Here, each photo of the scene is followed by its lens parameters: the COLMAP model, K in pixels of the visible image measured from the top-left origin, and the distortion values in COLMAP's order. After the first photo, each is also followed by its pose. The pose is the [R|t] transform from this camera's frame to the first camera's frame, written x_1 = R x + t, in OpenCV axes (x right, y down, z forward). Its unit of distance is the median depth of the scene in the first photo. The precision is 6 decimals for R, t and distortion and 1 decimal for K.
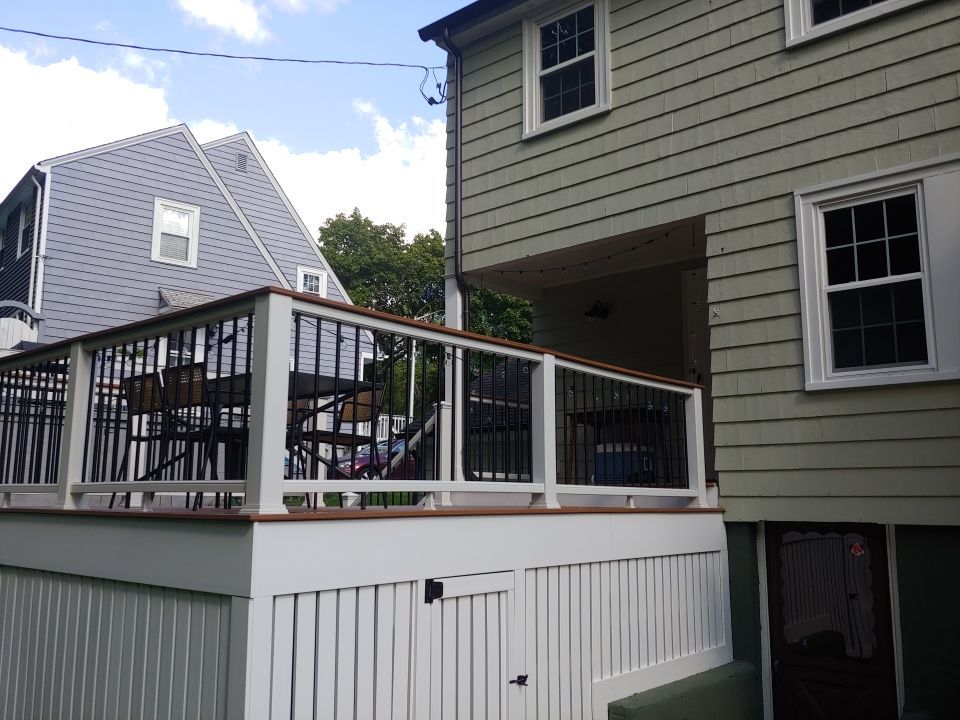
lens RADIAL K [[790.9, 0, 485.2], [0, 790.9, 360.4], [0, 0, 1]] dist [-0.033978, -0.007620]
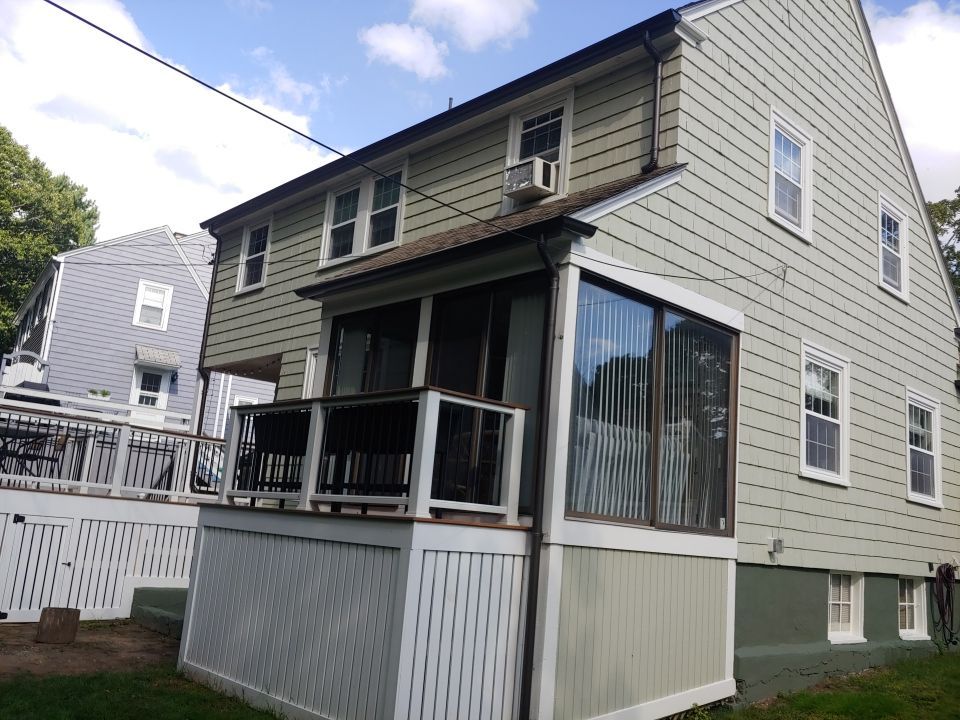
lens RADIAL K [[830.0, 0, 479.4], [0, 830.0, 353.6], [0, 0, 1]] dist [-0.012707, -0.025548]
pose [[0.984047, 0.057936, -0.168209, 0.517765], [-0.066724, 0.996661, -0.047062, -0.060935], [0.164921, 0.057535, 0.984627, -0.400499]]
